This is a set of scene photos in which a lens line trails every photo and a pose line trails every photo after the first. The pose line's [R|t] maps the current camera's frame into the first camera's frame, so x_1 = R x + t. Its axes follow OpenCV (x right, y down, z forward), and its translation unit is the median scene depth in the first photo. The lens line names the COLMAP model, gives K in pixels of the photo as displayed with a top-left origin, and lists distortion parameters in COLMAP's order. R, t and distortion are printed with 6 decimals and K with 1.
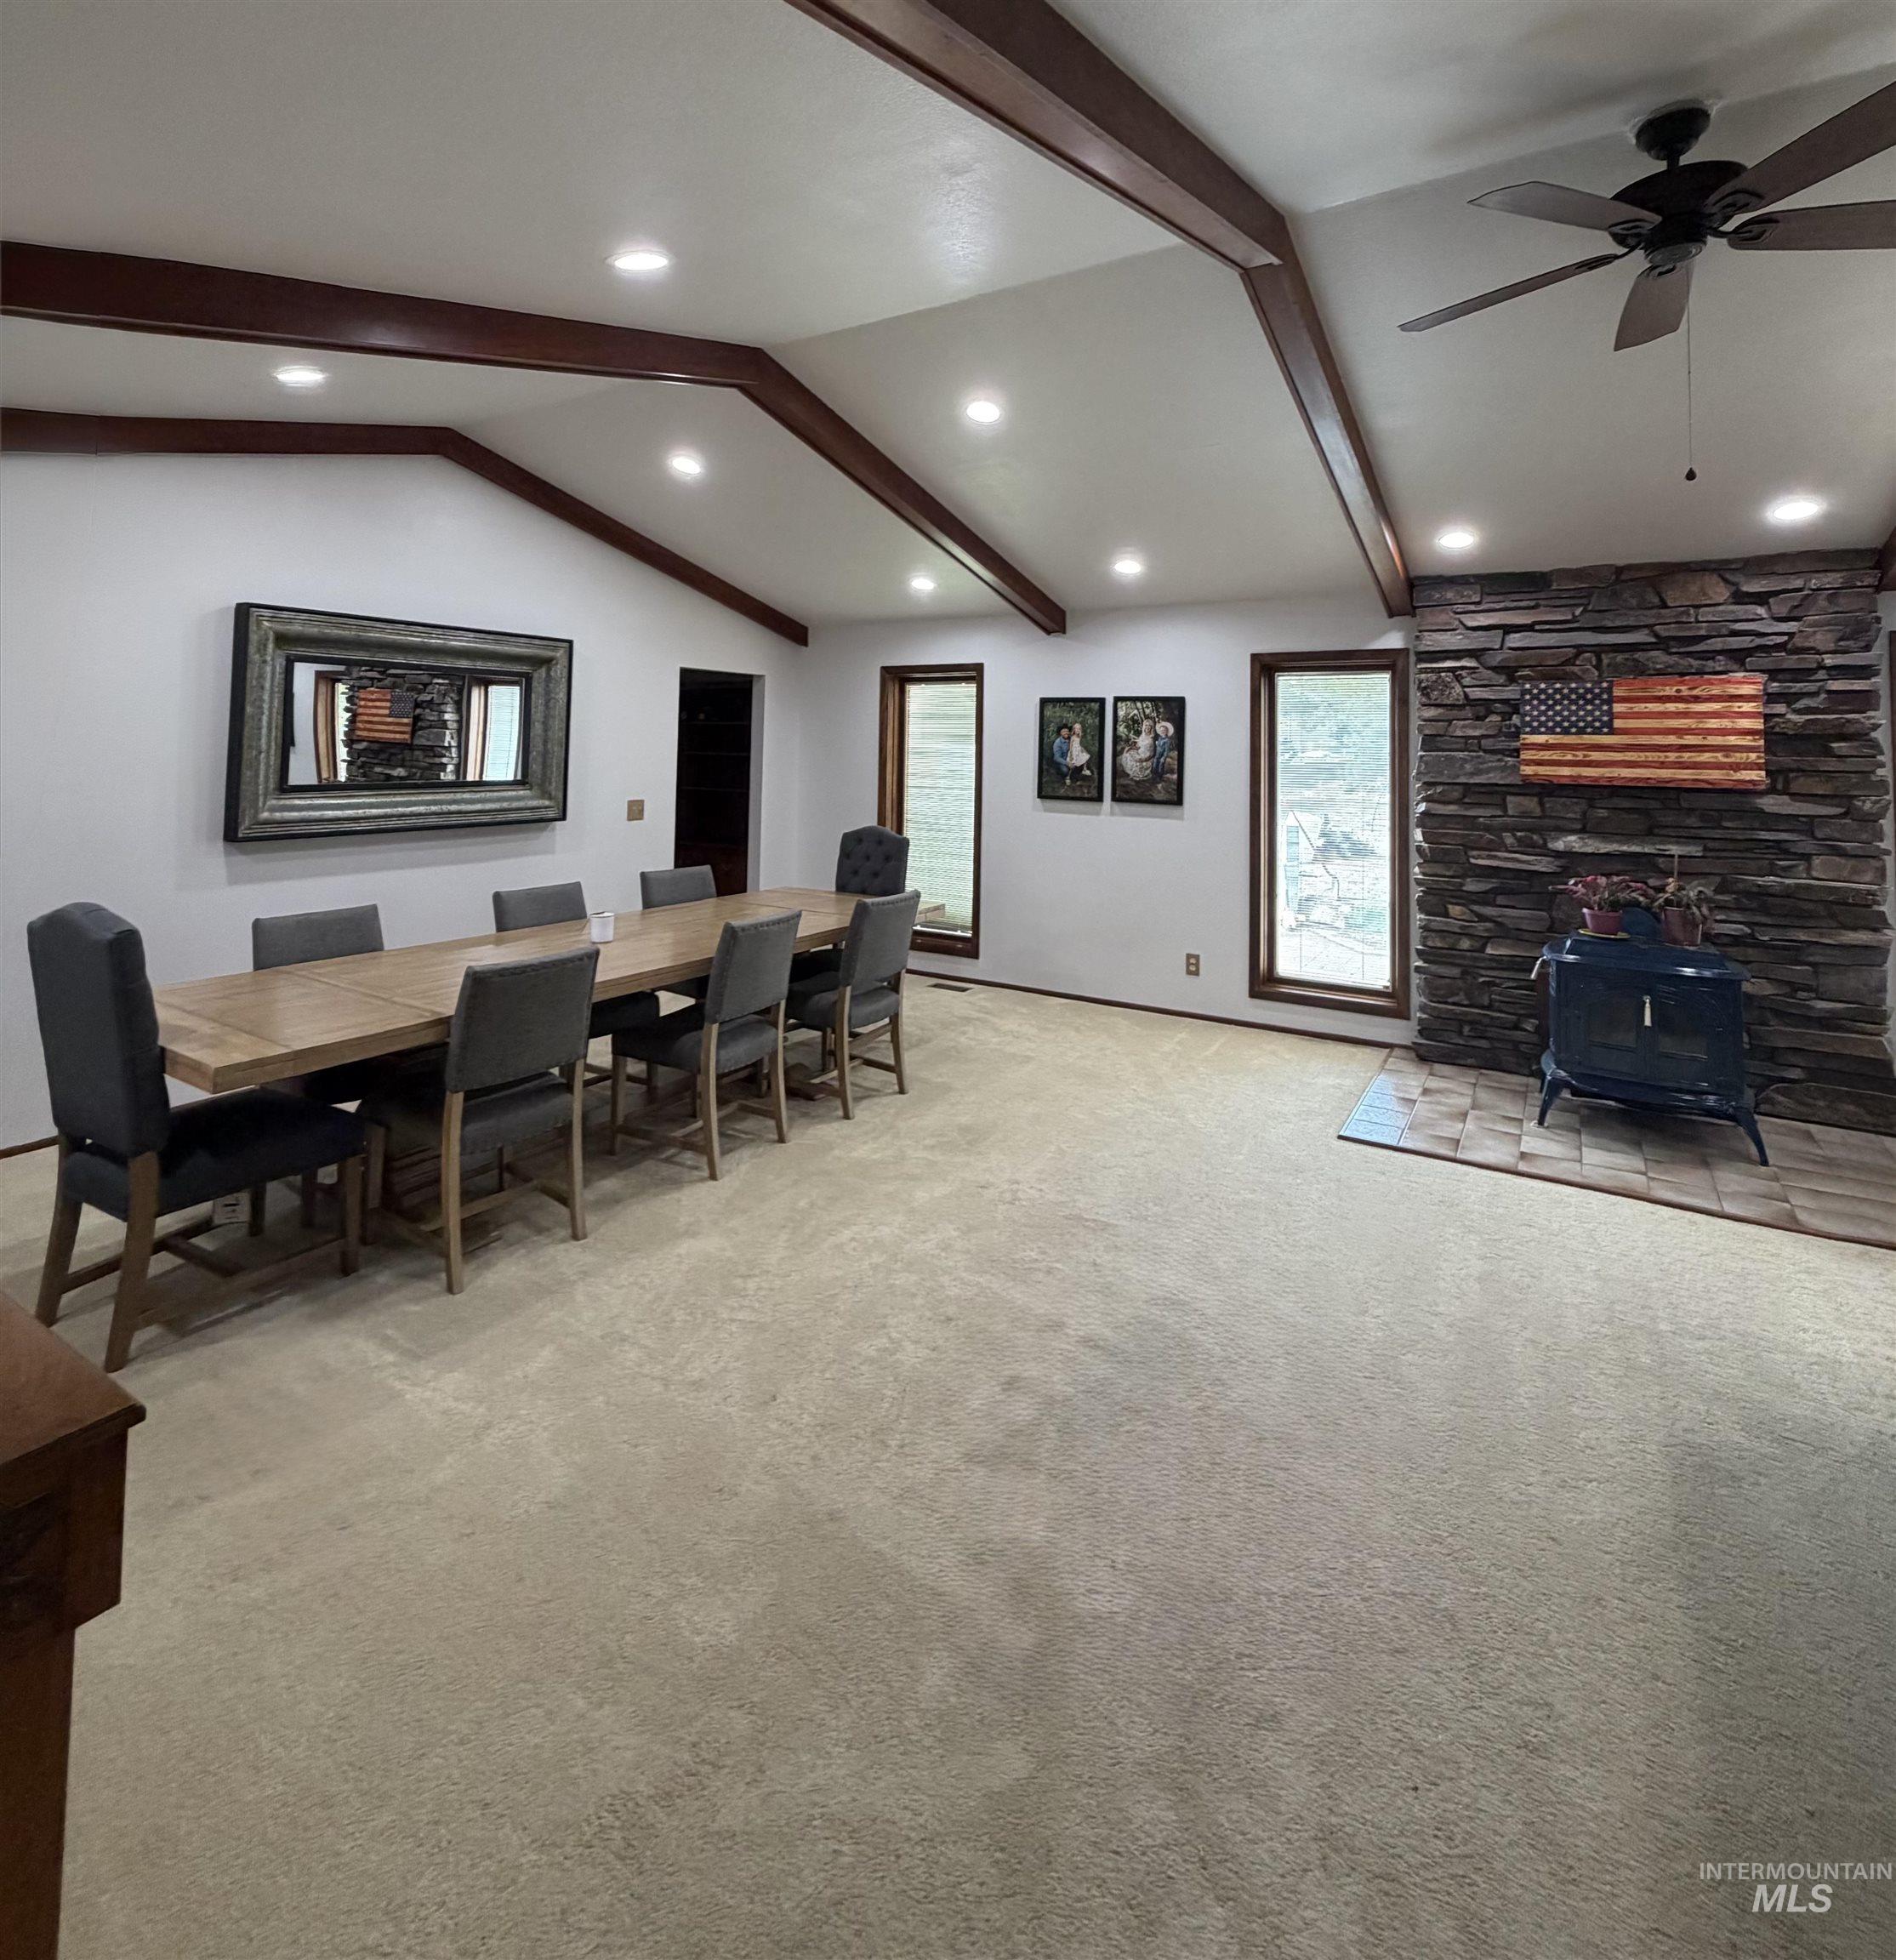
lens RADIAL K [[1009.2, 0, 955.3], [0, 1009.2, 704.0], [0, 0, 1]] dist [0.001760, 0.001719]
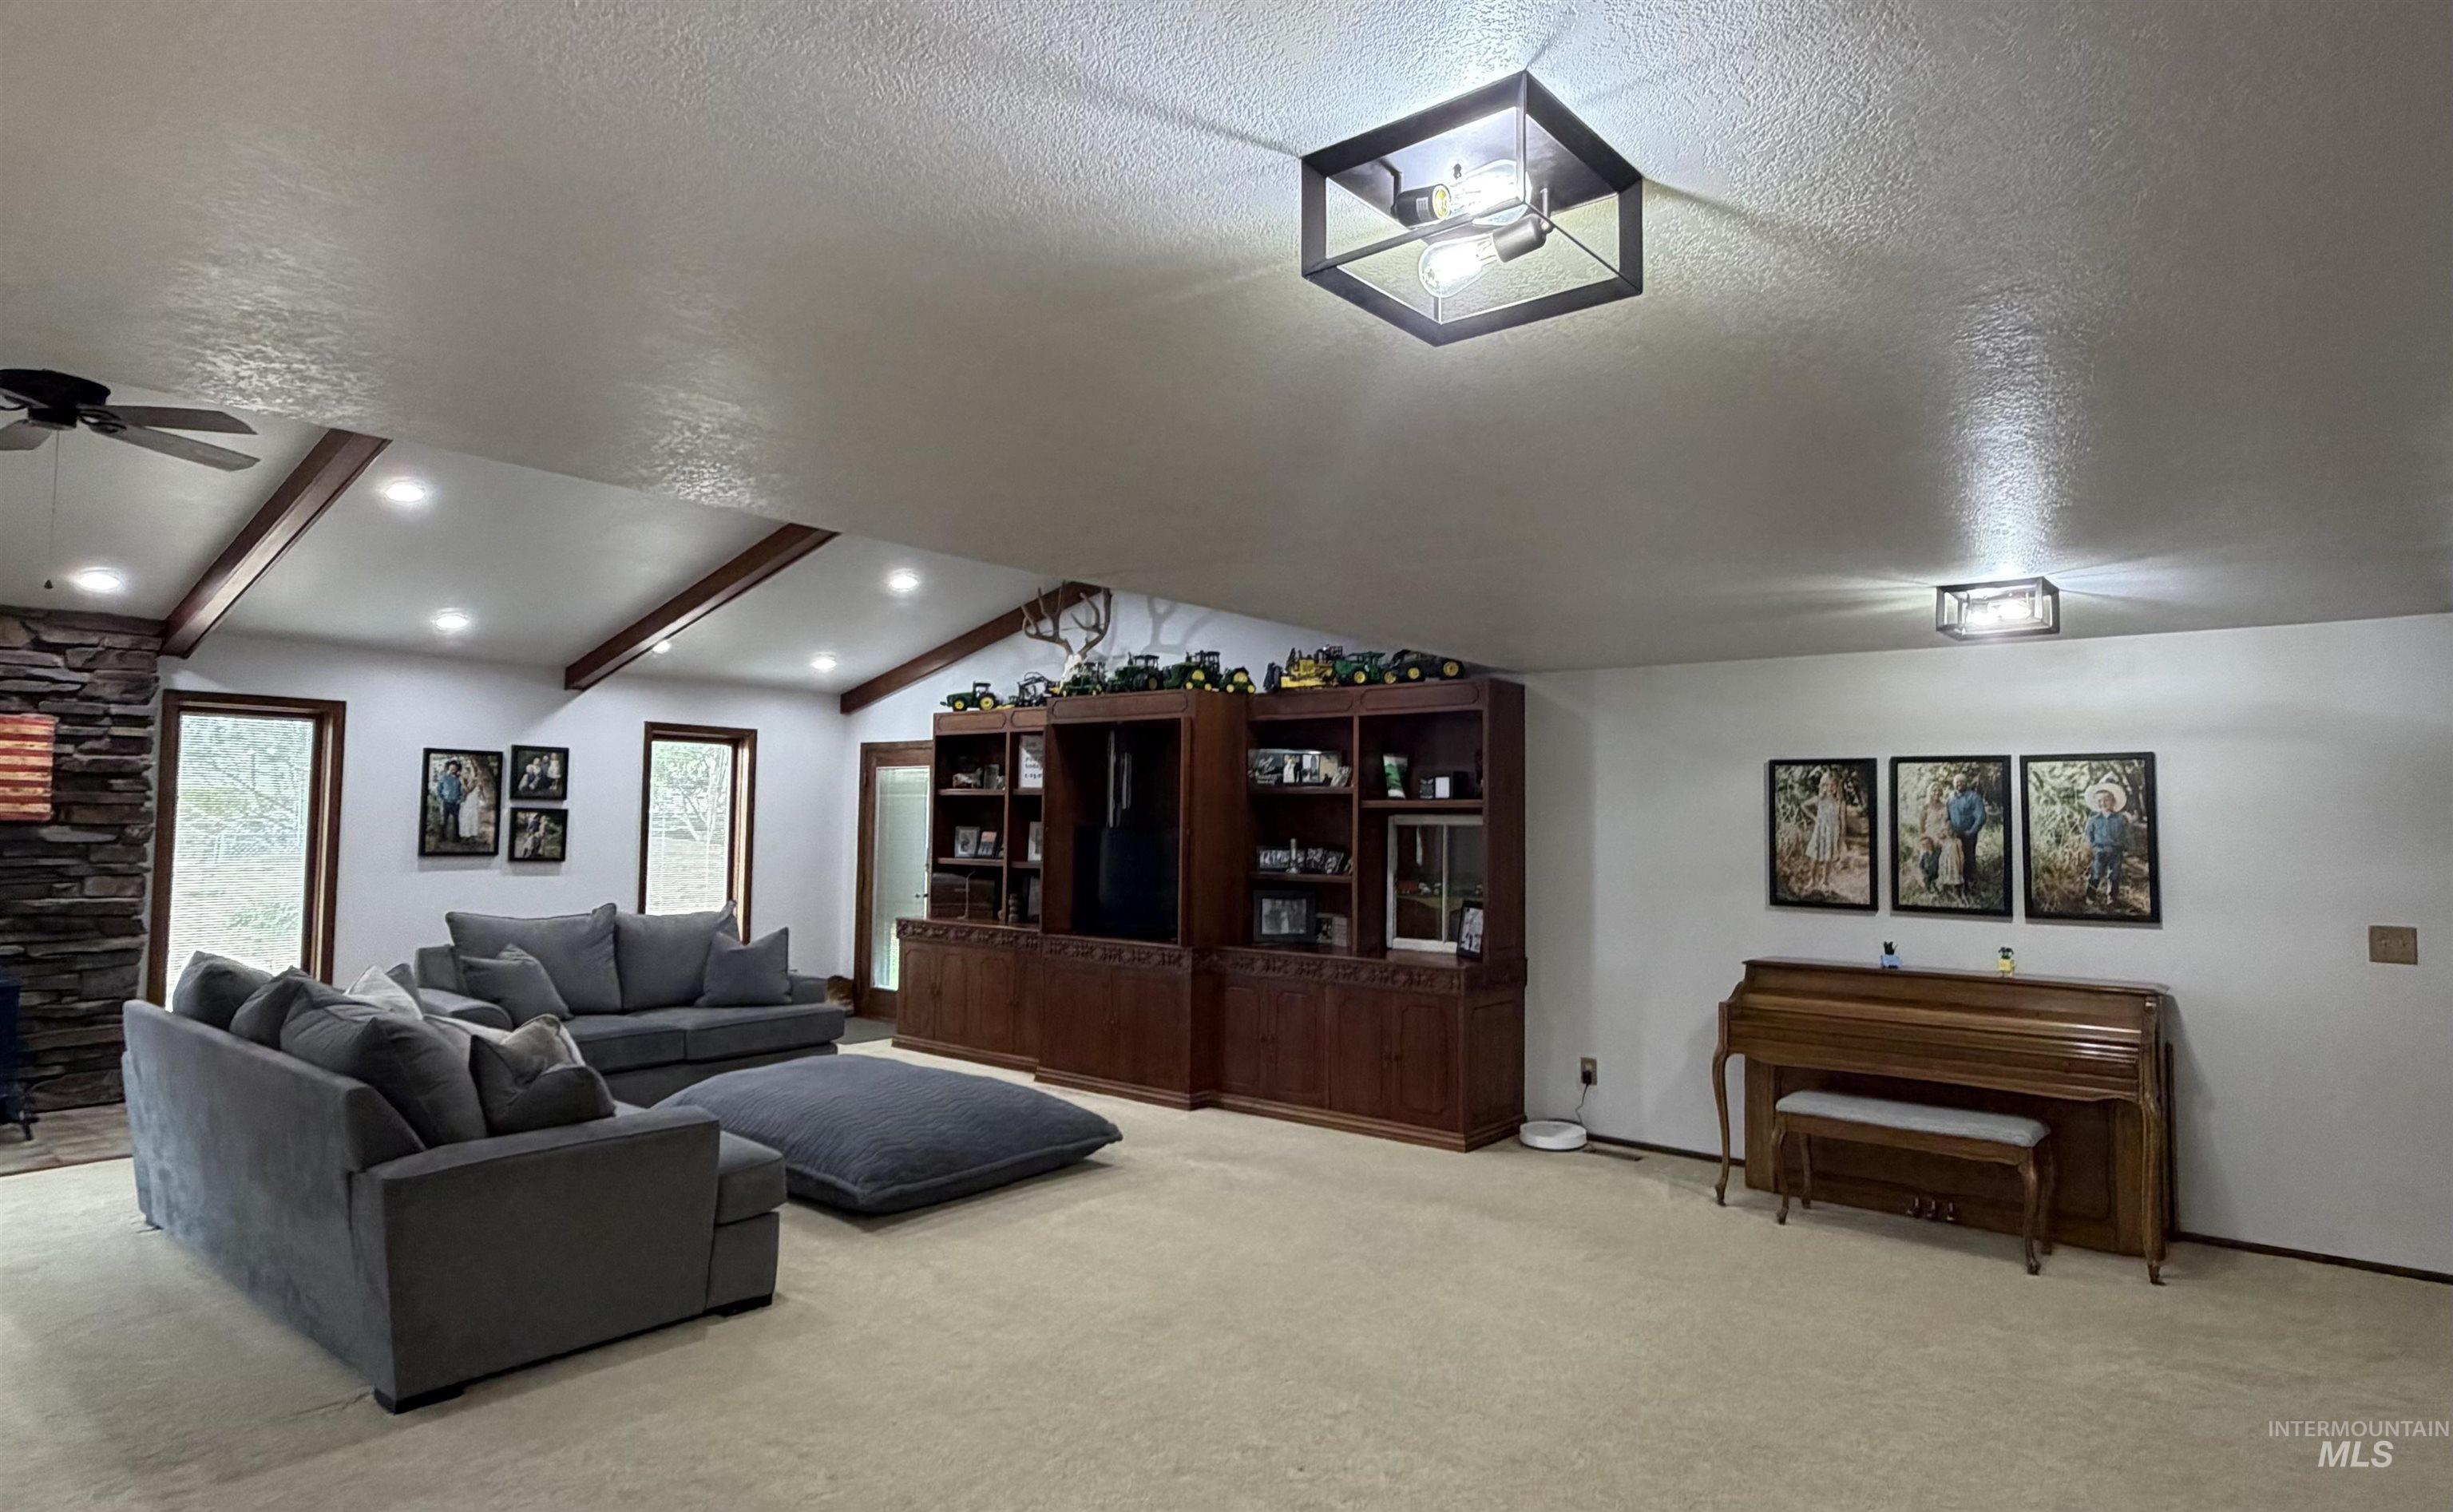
lens RADIAL K [[1330.6, 0, 1240.6], [0, 1330.6, 750.5], [0, 0, 1]] dist [0.001455, -0.000426]
pose [[0.130002, 0.039530, 0.990725, -0.454544], [-0.056009, 0.997902, -0.032466, -0.017395], [-0.989931, -0.051269, 0.131943, -0.458572]]
